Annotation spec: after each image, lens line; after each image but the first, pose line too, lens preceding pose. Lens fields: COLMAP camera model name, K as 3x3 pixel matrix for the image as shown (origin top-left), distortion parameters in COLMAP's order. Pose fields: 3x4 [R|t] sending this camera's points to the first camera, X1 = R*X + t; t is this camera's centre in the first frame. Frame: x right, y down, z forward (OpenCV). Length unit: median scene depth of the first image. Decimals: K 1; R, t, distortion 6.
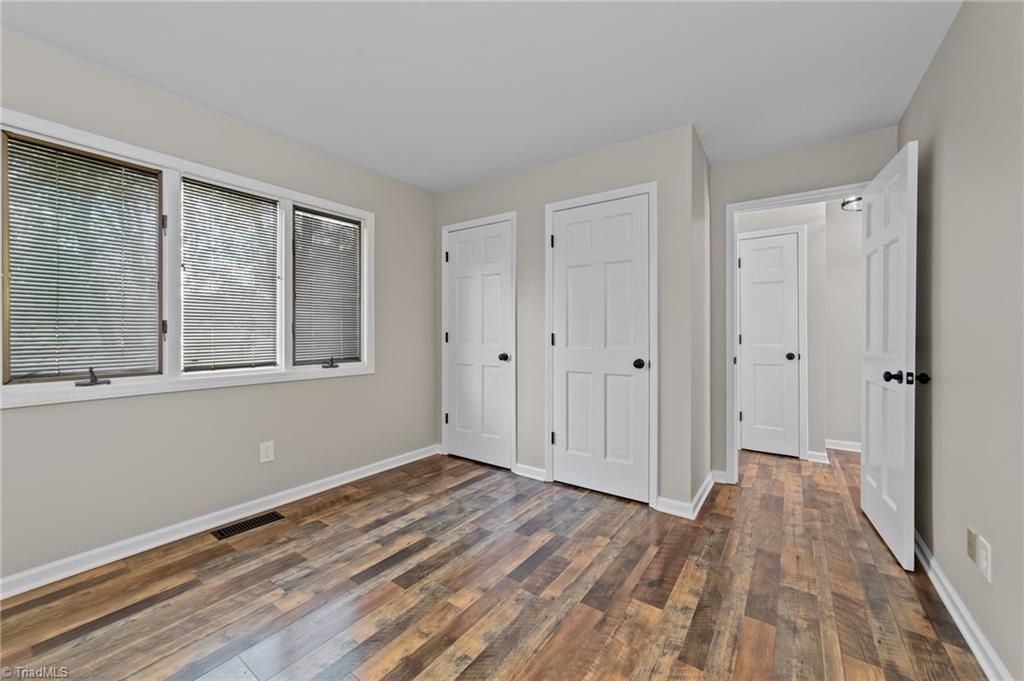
lens RADIAL K [[396.9, 0, 511.2], [0, 396.9, 334.9], [0, 0, 1]] dist [-0.011577, 0.007218]
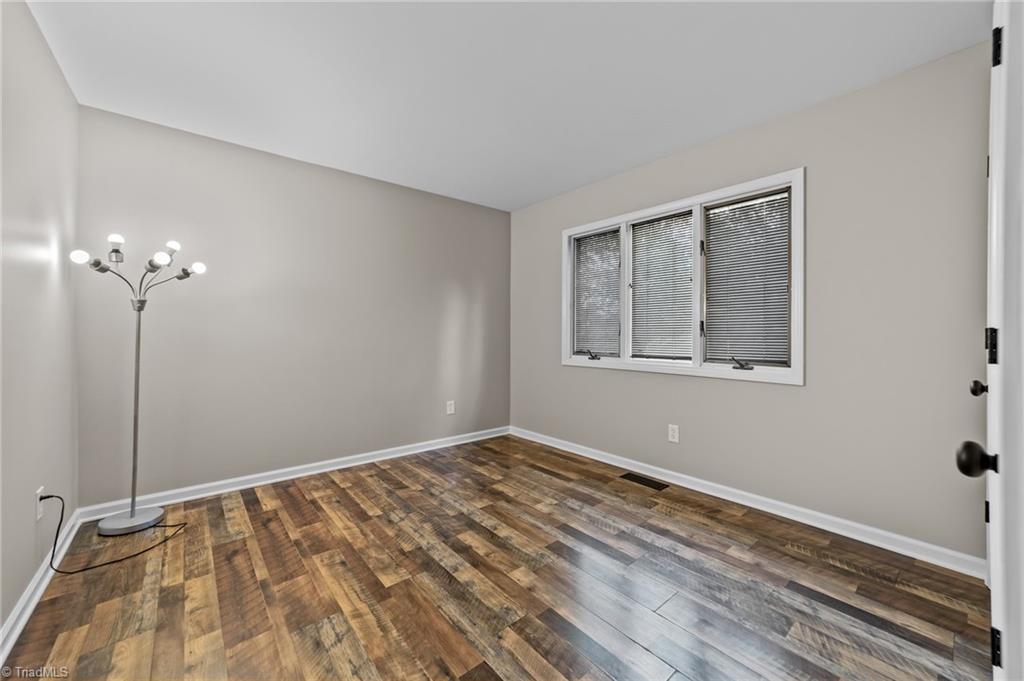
lens RADIAL K [[396.9, 0, 511.2], [0, 396.9, 334.9], [0, 0, 1]] dist [-0.011577, 0.007218]
pose [[-0.248269, 0.005730, -0.968674, 0.727418], [-0.004609, 0.999964, 0.007096, 0.001592], [0.968680, 0.006226, -0.248234, 0.965542]]
